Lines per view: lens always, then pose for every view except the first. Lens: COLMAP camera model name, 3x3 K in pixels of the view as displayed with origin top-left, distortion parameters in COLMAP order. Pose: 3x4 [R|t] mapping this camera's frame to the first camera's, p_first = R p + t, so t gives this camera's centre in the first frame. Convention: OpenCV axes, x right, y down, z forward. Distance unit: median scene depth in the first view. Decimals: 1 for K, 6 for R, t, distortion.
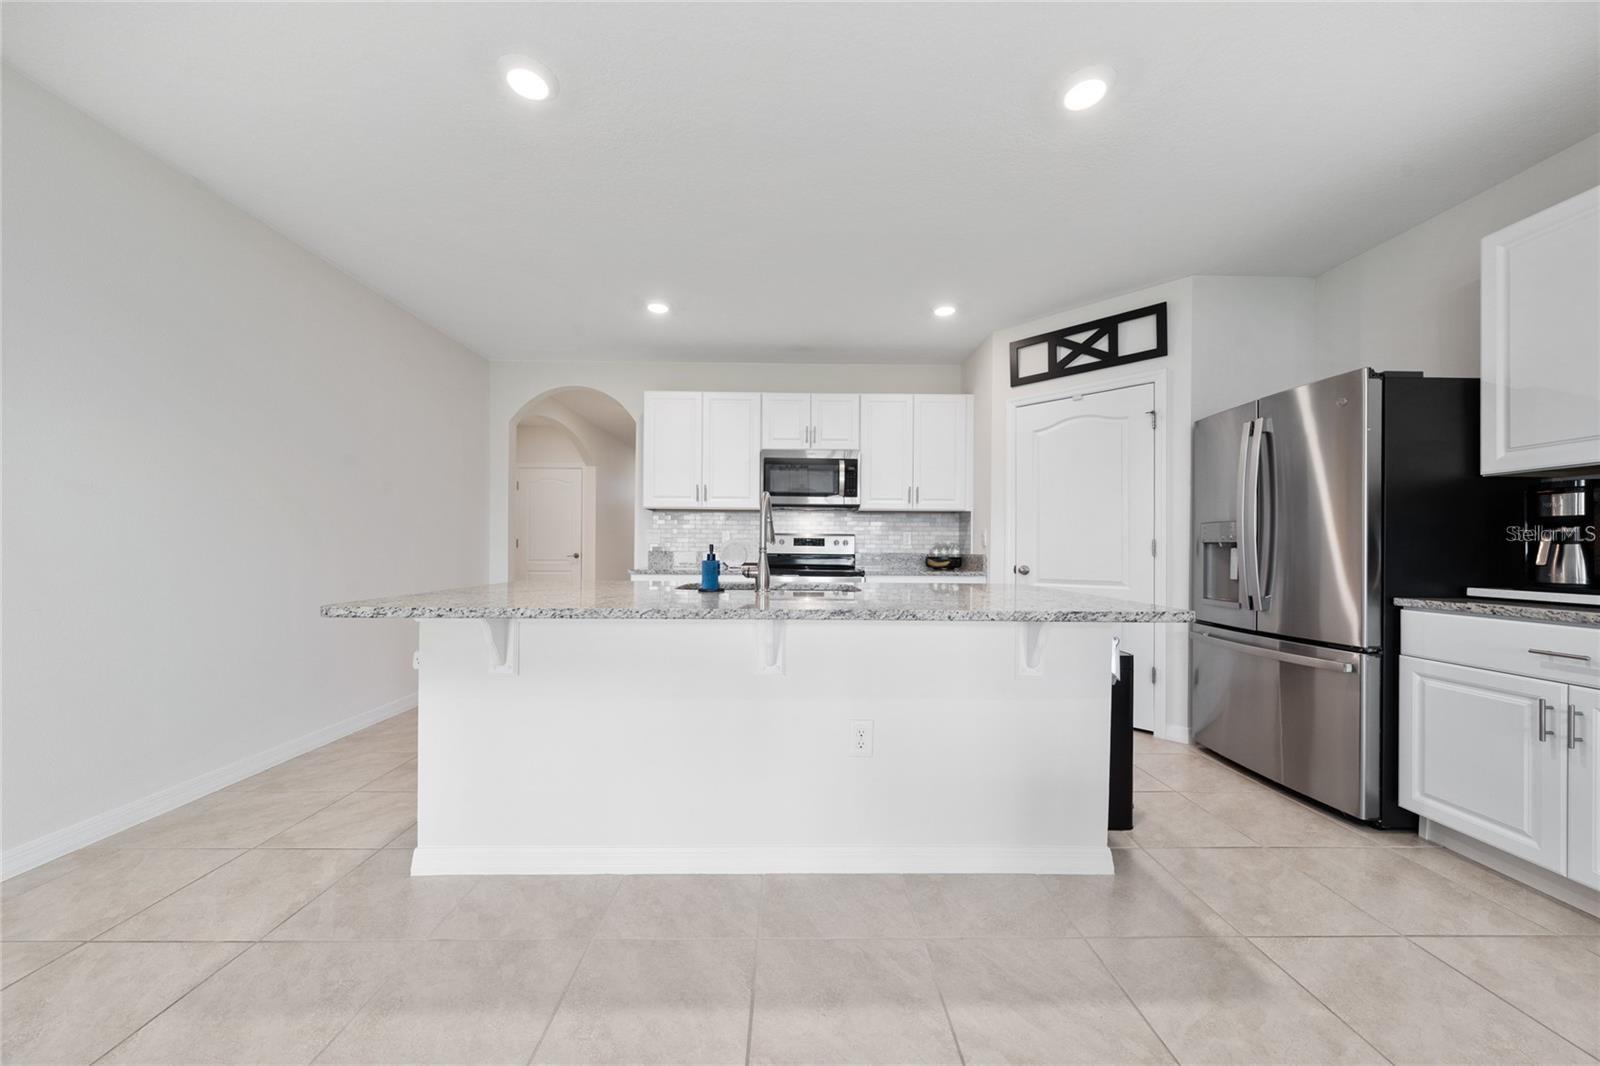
lens RADIAL K [[547.4, 0, 802.8], [0, 547.4, 538.8], [0, 0, 1]] dist [-0.000534, -0.000007]
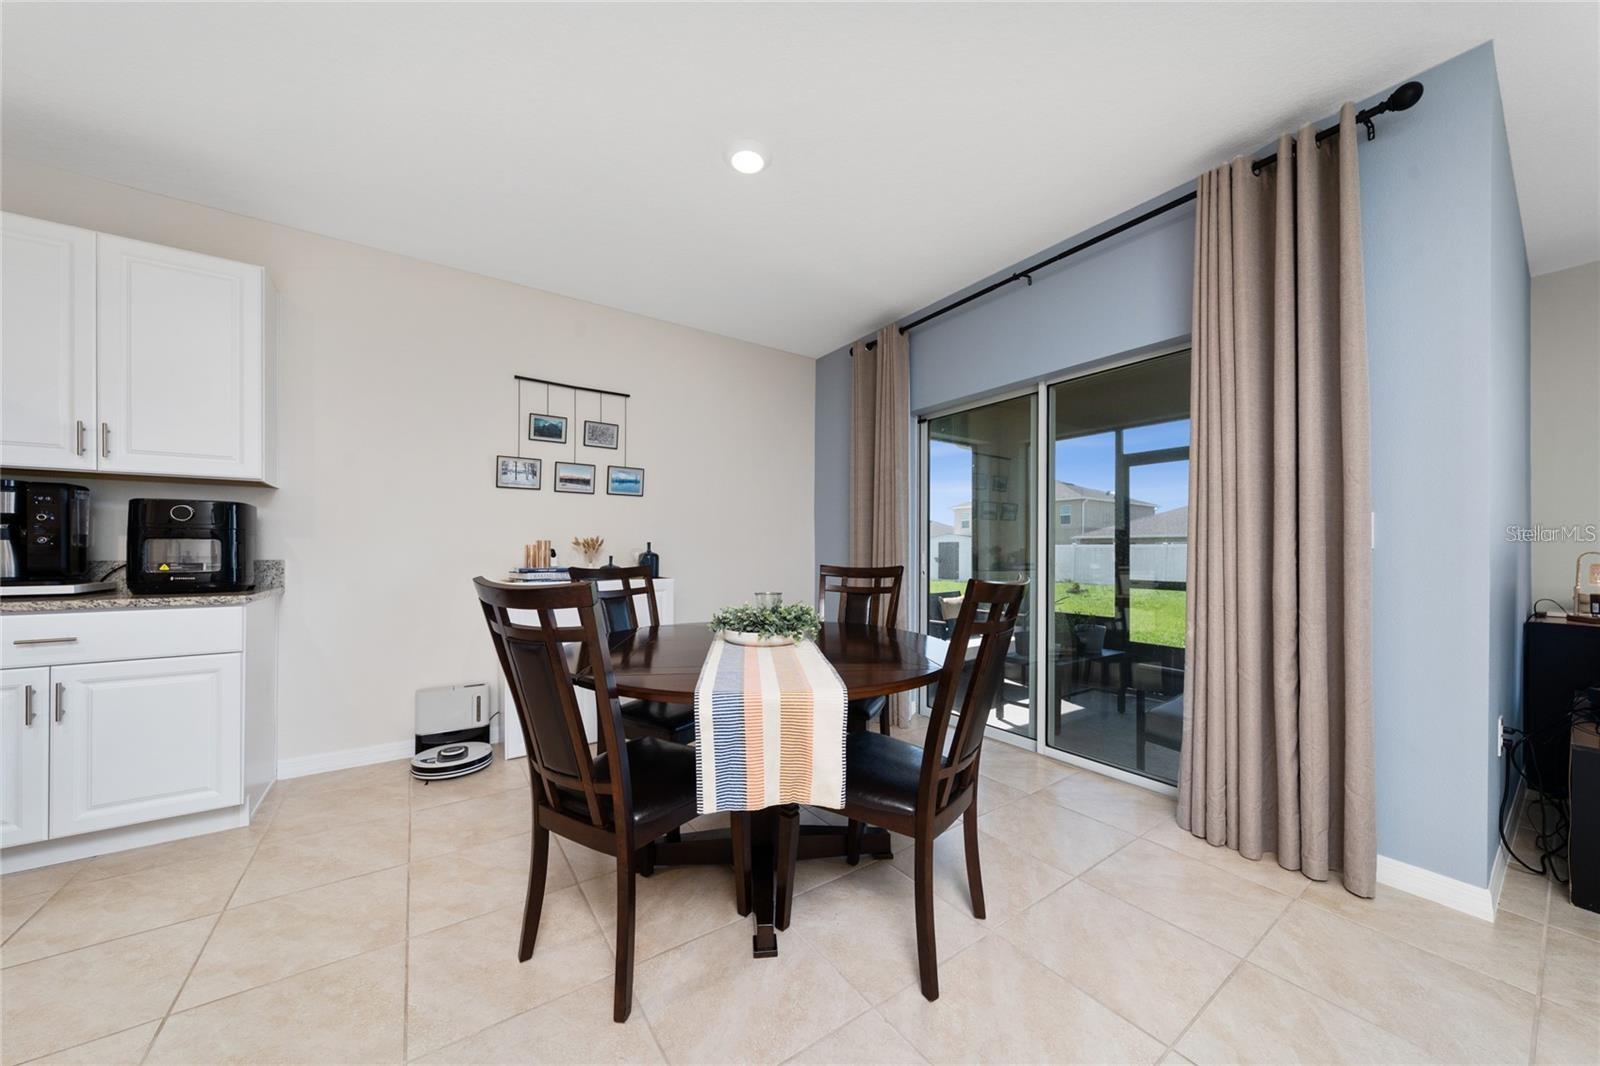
lens RADIAL K [[549.3, 0, 799.8], [0, 549.3, 552.2], [0, 0, 1]] dist [-0.000811, -0.000033]
pose [[-0.565707, -0.011169, 0.824531, -0.186921], [-0.018920, 0.999821, 0.000562, 0.002137], [-0.824389, -0.015282, -0.565817, 0.185360]]
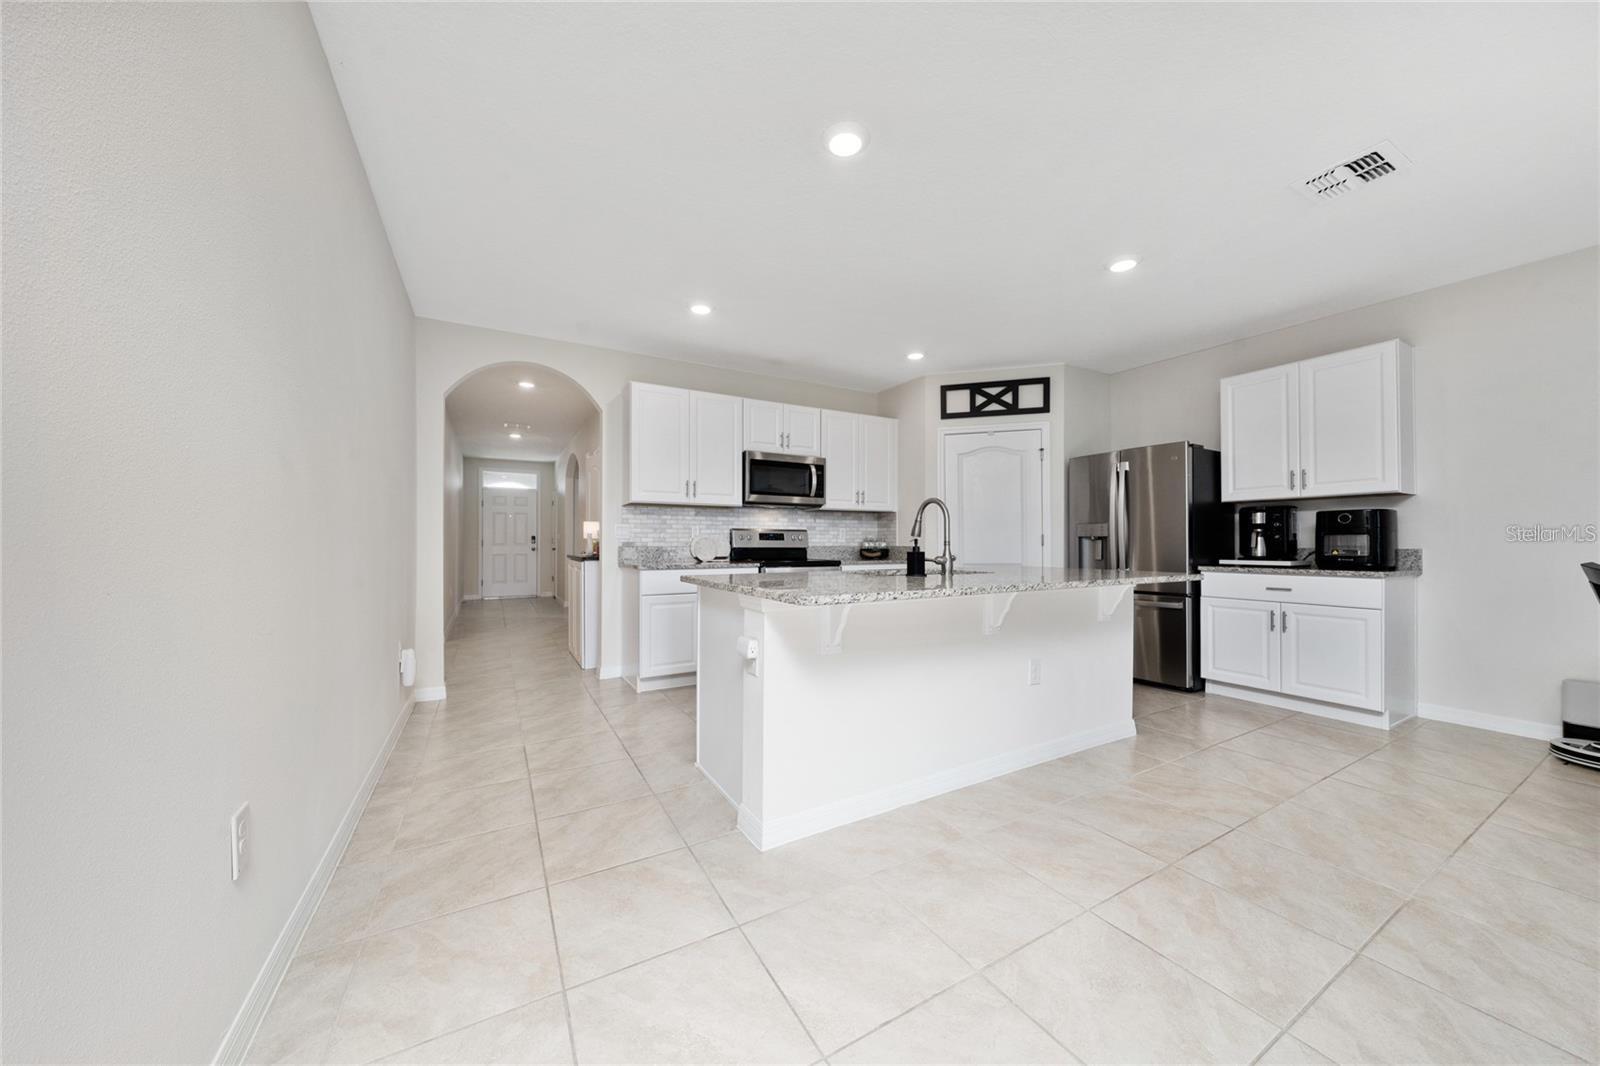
lens RADIAL K [[541.3, 0, 800.0], [0, 541.3, 533.0], [0, 0, 1]] dist [0.001174, 0.000049]
pose [[0.876350, 0.000998, 0.481673, -0.625388], [-0.000759, 0.999999, -0.000690, -0.001323], [-0.481673, 0.000239, 0.876351, 0.022520]]
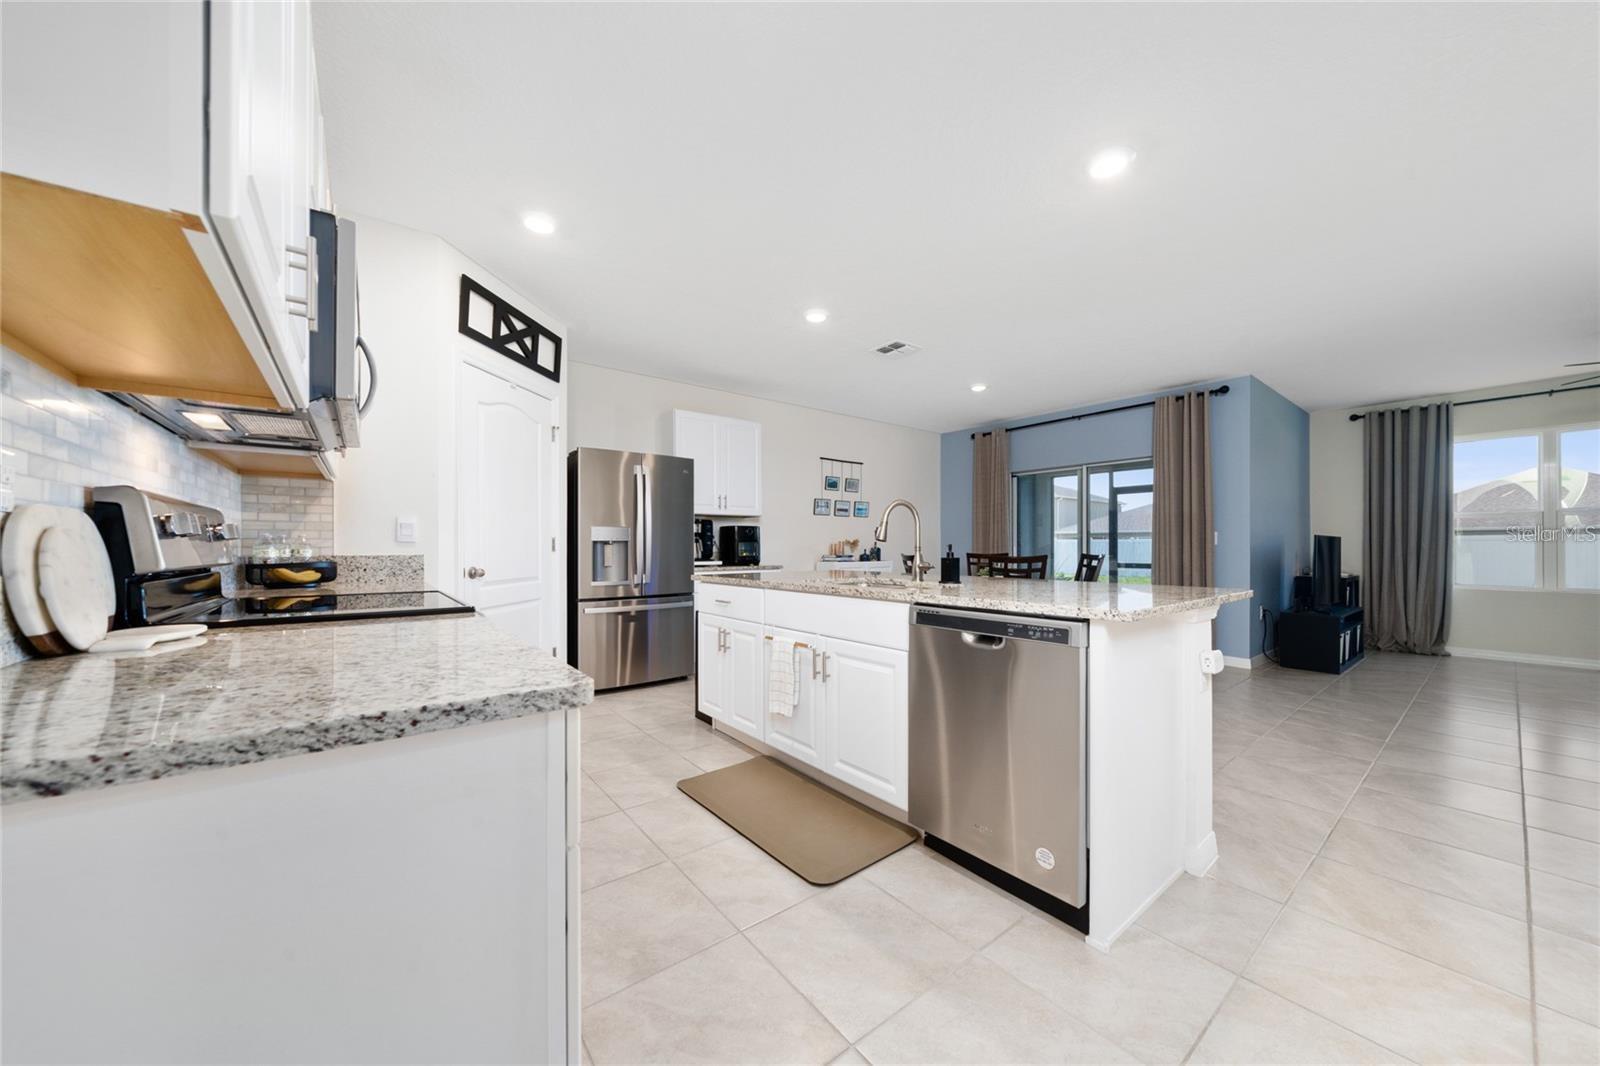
lens RADIAL K [[549.3, 0, 799.8], [0, 549.3, 552.2], [0, 0, 1]] dist [-0.000811, -0.000033]
pose [[-0.601022, -0.015276, 0.799087, -0.580578], [-0.013545, 0.999868, 0.008927, 0.013372], [-0.799118, -0.005458, -0.601150, 1.237100]]
